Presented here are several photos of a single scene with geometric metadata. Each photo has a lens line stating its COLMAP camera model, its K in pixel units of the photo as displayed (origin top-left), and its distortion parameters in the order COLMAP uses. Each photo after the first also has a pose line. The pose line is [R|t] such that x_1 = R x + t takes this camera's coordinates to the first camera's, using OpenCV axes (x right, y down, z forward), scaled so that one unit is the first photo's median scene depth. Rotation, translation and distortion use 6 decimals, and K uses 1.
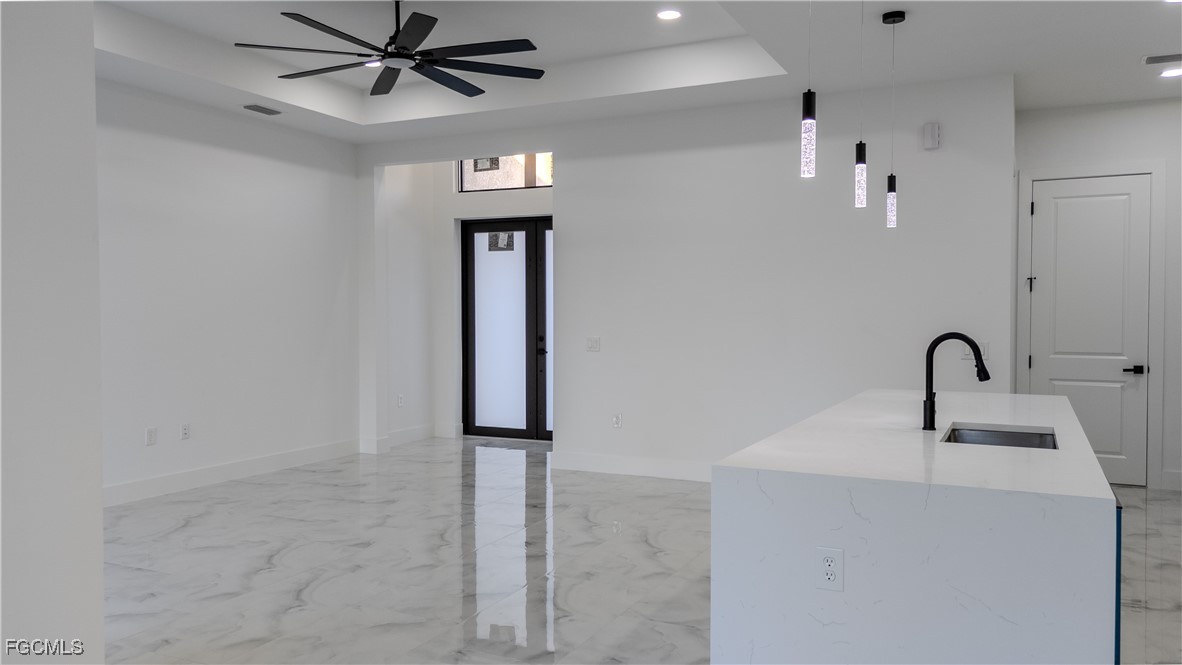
lens RADIAL K [[873.3, 0, 606.5], [0, 873.3, 323.6], [0, 0, 1]] dist [0.061676, -0.062171]
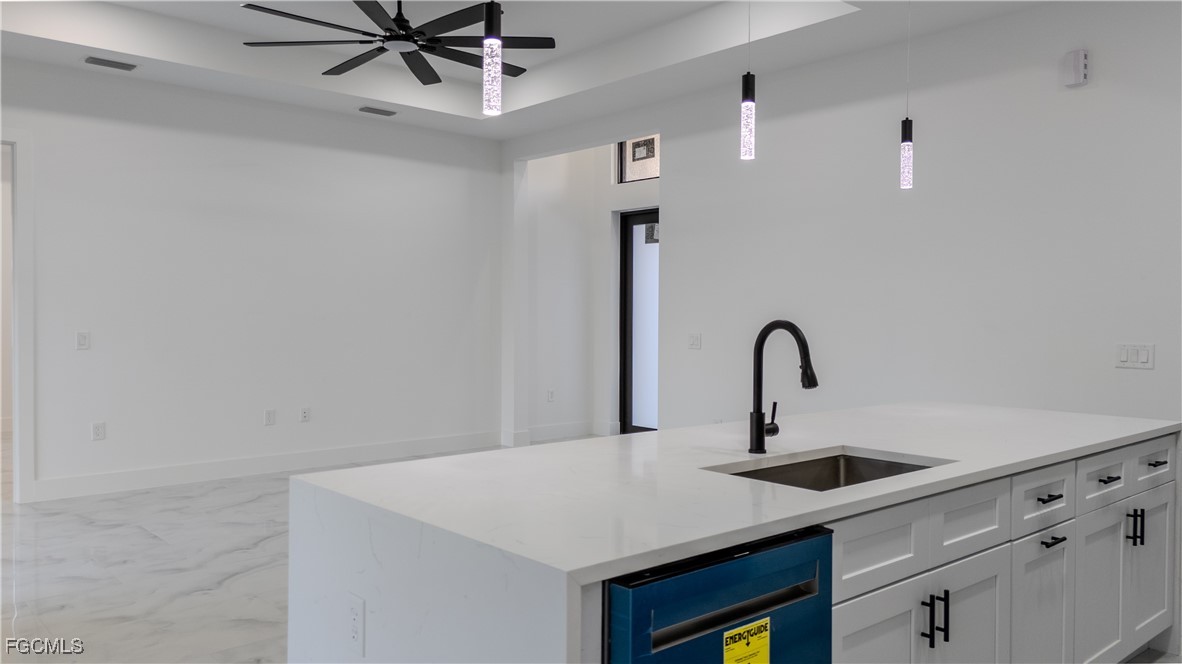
lens RADIAL K [[873.3, 0, 593.2], [0, 873.3, 332.2], [0, 0, 1]] dist [0.061676, -0.062171]
pose [[0.925814, 0.012269, -0.377780, 0.256144], [-0.009015, 0.999905, 0.010380, 0.006677], [0.377872, -0.006205, 0.925837, 0.135970]]
